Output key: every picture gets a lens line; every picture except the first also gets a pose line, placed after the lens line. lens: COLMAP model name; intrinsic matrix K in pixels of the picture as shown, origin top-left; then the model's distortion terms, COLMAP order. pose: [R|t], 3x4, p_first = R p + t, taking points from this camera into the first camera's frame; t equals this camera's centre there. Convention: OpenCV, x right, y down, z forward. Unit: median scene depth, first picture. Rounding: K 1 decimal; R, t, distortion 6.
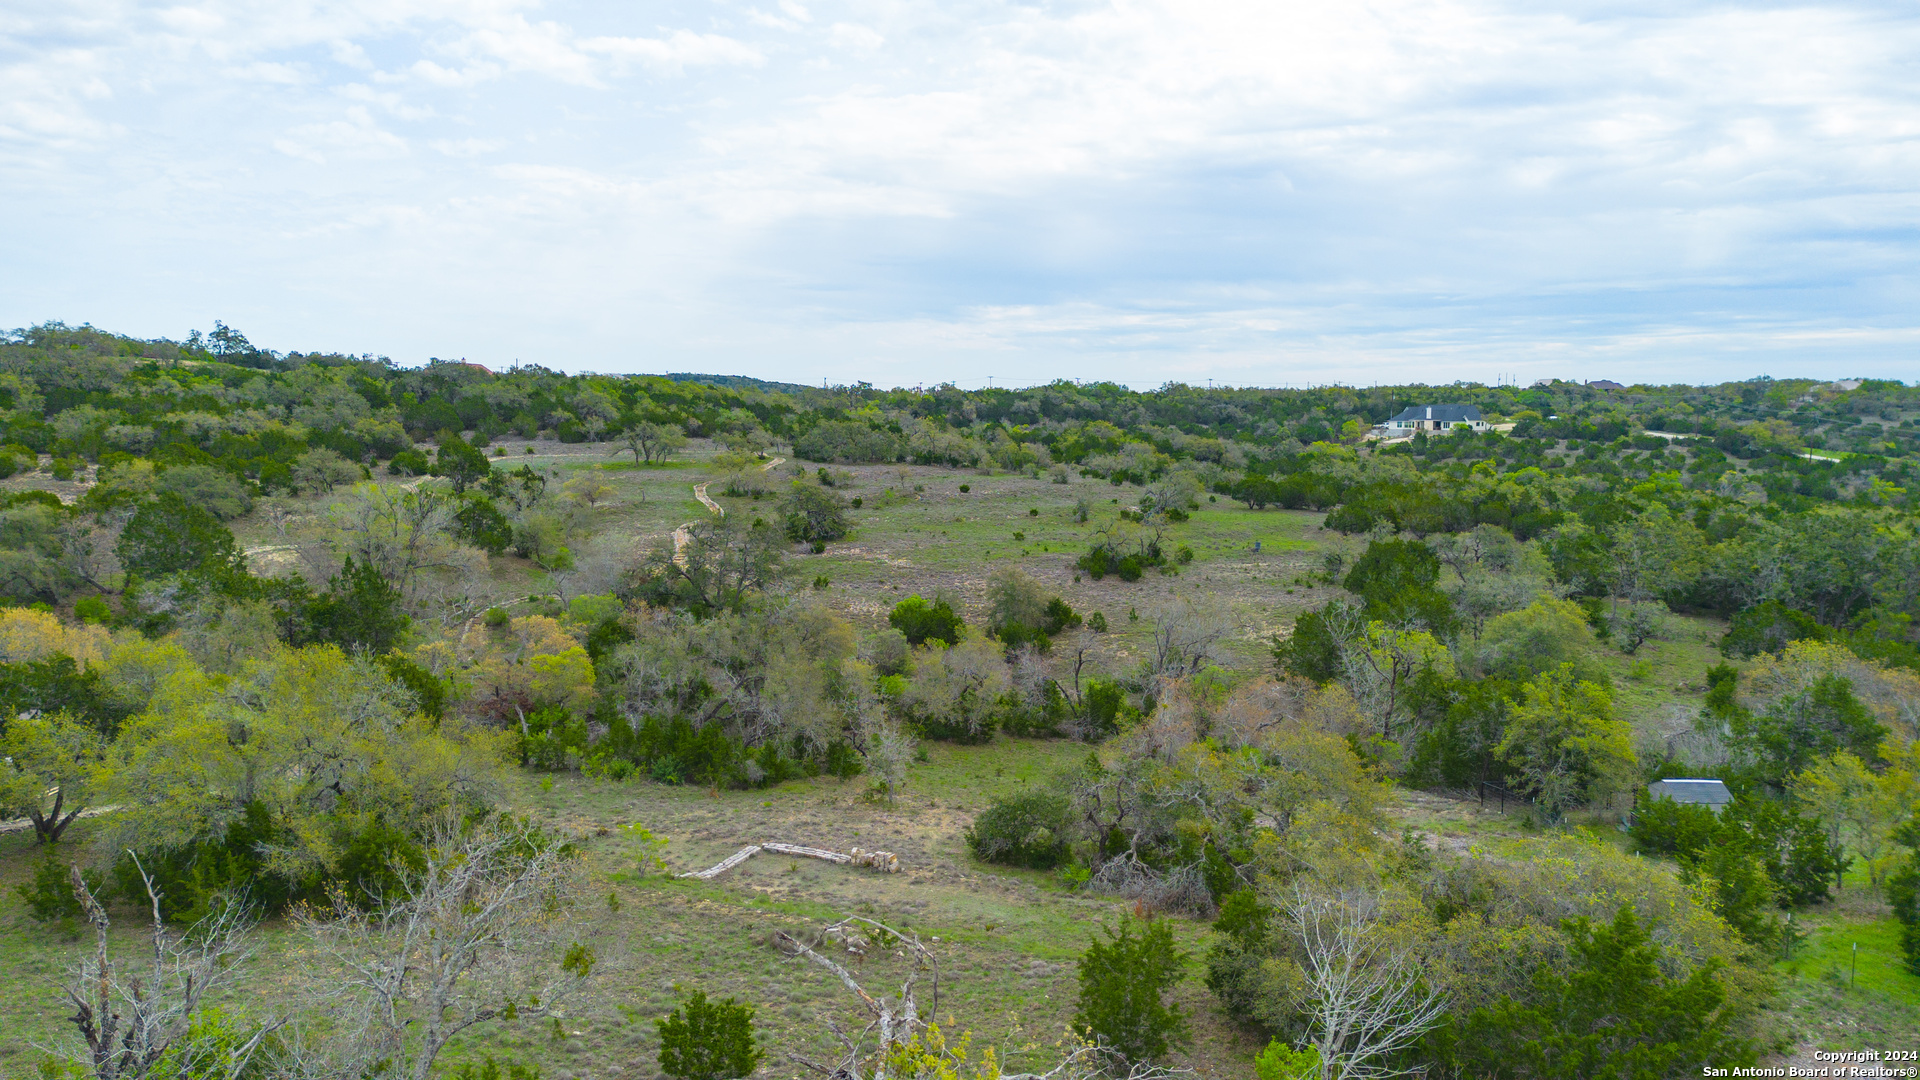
lens RADIAL K [[1323.7, 0, 963.2], [0, 1323.7, 571.3], [0, 0, 1]] dist [0.084623, -0.078224]
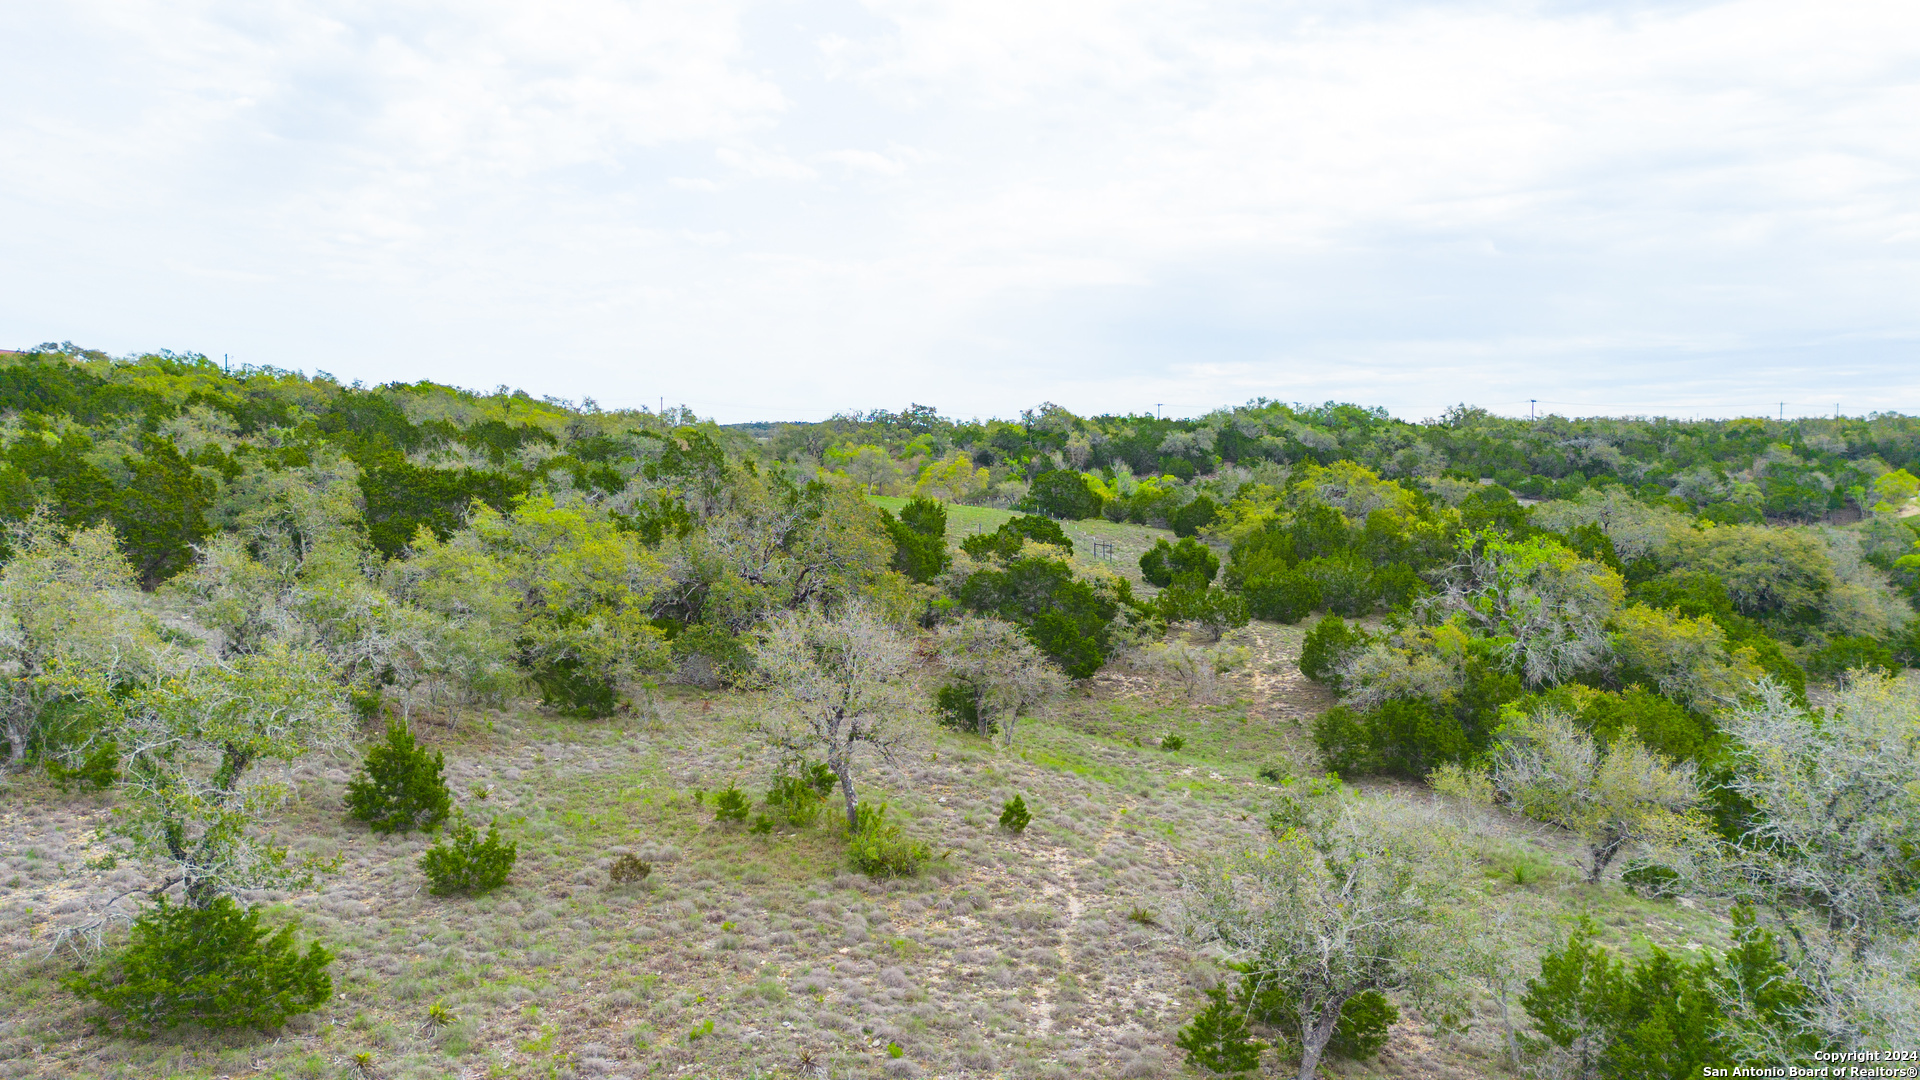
lens RADIAL K [[1323.7, 0, 963.2], [0, 1323.7, 571.3], [0, 0, 1]] dist [0.084623, -0.078224]
pose [[0.986359, 0.013981, -0.164012, 0.102094], [-0.020782, 0.998991, -0.039825, -0.112930], [0.163289, 0.042690, 0.985654, 1.046013]]
